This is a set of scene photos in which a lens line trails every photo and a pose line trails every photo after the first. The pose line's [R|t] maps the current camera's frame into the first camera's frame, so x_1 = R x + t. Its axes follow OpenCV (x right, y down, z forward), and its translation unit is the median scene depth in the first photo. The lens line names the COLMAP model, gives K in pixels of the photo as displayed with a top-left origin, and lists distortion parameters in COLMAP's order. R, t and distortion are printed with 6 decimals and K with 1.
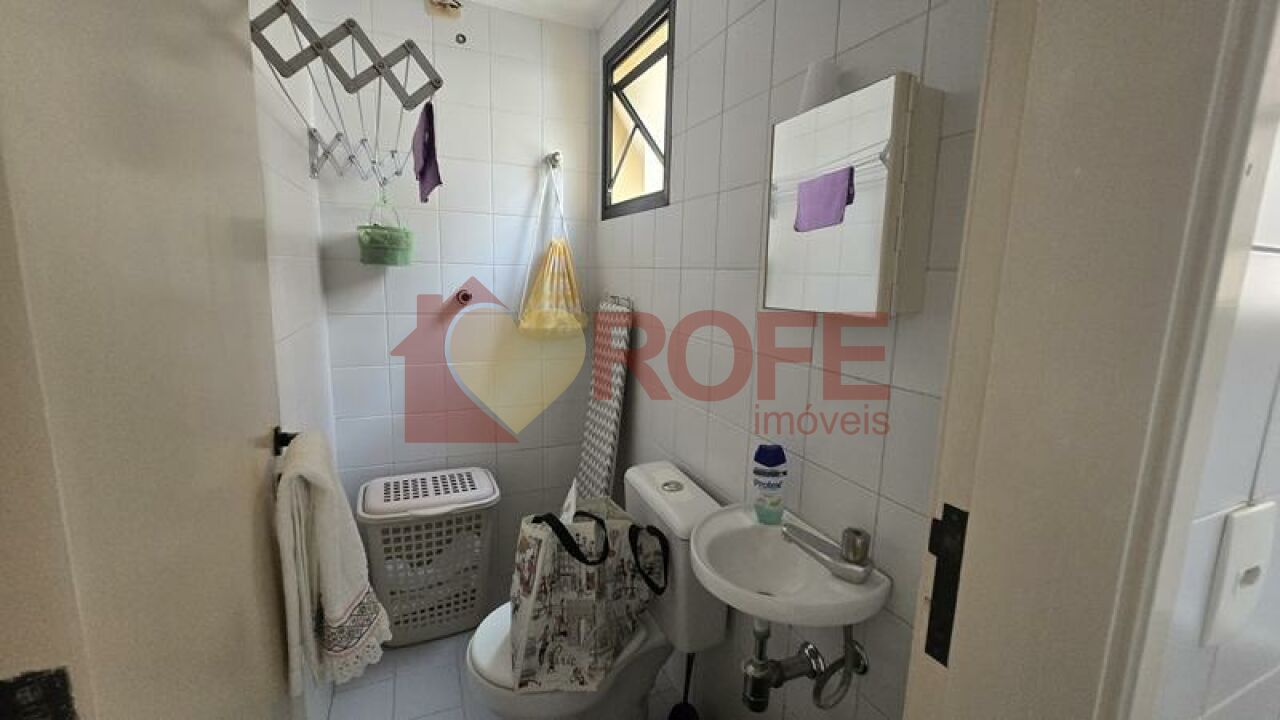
lens RADIAL K [[521.0, 0, 649.0], [0, 521.0, 359.5], [0, 0, 1]] dist [0.000640, 0.000200]
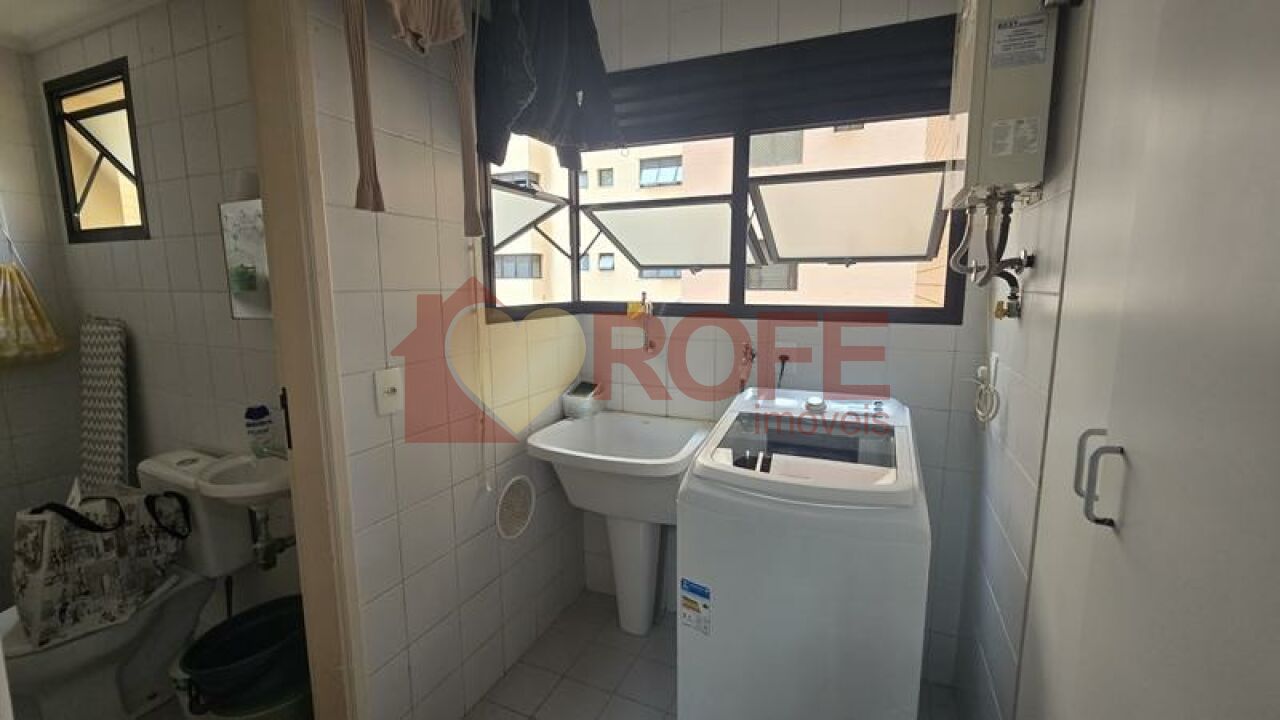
lens RADIAL K [[522.8, 0, 648.4], [0, 522.8, 358.4], [0, 0, 1]] dist [-0.002560, -0.000573]
pose [[0.741251, -0.125498, 0.659392, 0.076815], [0.130216, 0.990589, 0.042151, 0.091723], [-0.658476, 0.054619, 0.750617, -0.781336]]
